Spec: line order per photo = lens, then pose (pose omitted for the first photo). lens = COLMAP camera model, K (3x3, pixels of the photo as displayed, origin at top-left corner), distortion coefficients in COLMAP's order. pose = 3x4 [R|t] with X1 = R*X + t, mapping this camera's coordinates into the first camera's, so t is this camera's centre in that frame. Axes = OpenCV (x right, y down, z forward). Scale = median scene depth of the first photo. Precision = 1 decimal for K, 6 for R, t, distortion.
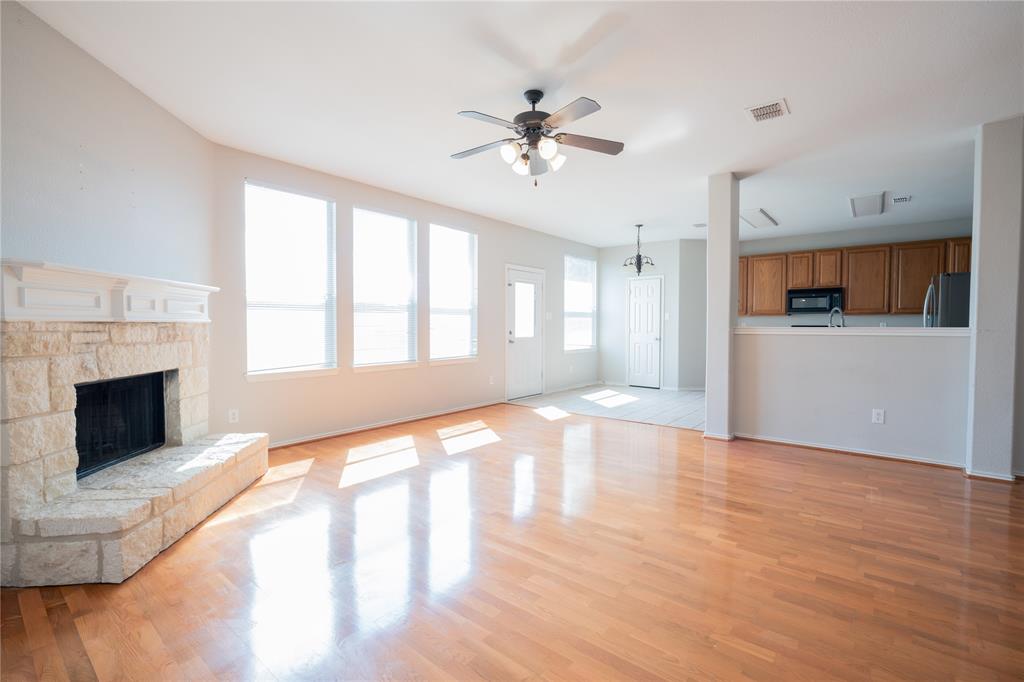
lens RADIAL K [[463.8, 0, 519.0], [0, 463.8, 338.4], [0, 0, 1]] dist [-0.004445, -0.000273]
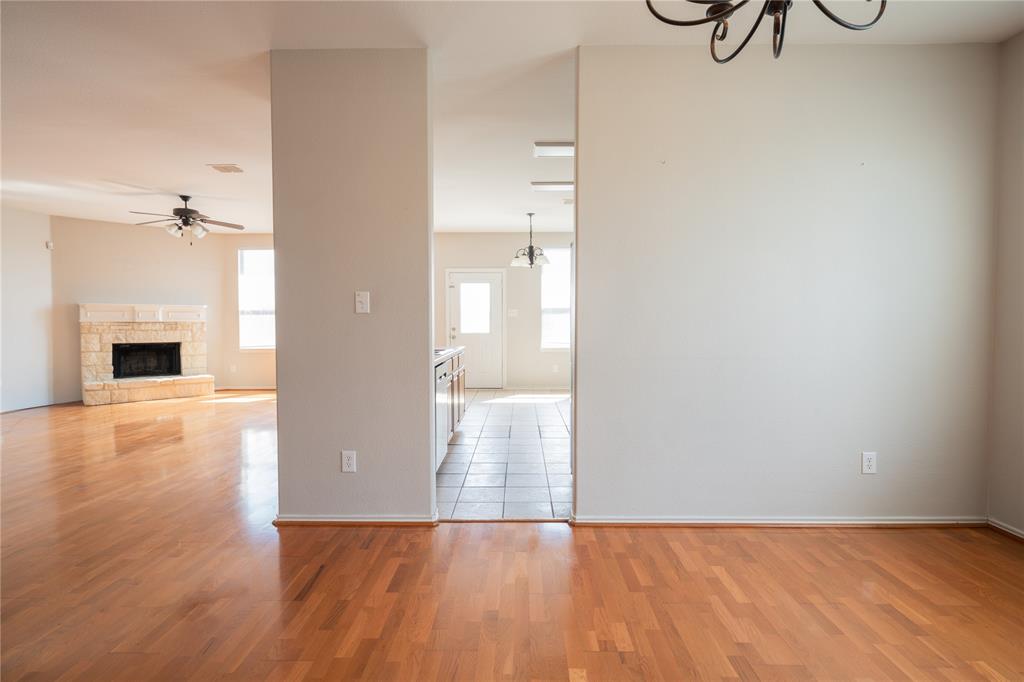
lens RADIAL K [[512.8, 0, 508.6], [0, 512.8, 338.8], [0, 0, 1]] dist [-0.006407, -0.000592]
pose [[0.609990, 0.018484, -0.792194, 2.232847], [-0.018404, 0.999789, 0.009157, -0.003974], [0.792196, 0.008994, 0.610201, 0.725060]]
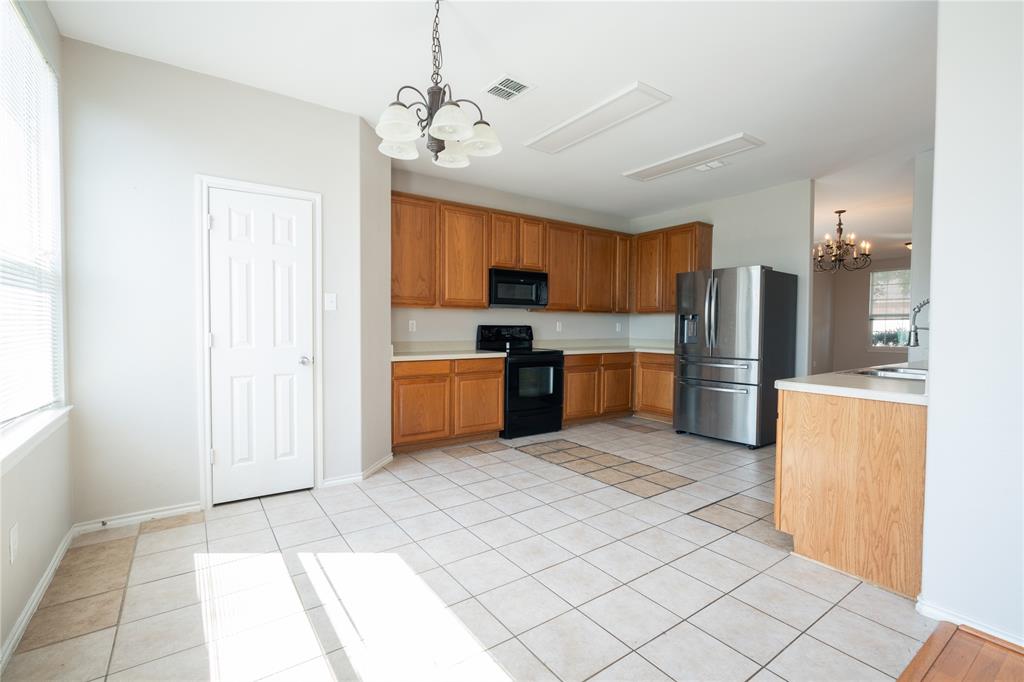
lens RADIAL K [[463.8, 0, 514.2], [0, 463.8, 340.4], [0, 0, 1]] dist [-0.004445, -0.000273]
pose [[0.265169, -0.032477, 0.963655, -0.043057], [0.024440, 0.999338, 0.026954, -0.044975], [-0.963892, 0.016404, 0.265787, 1.528944]]
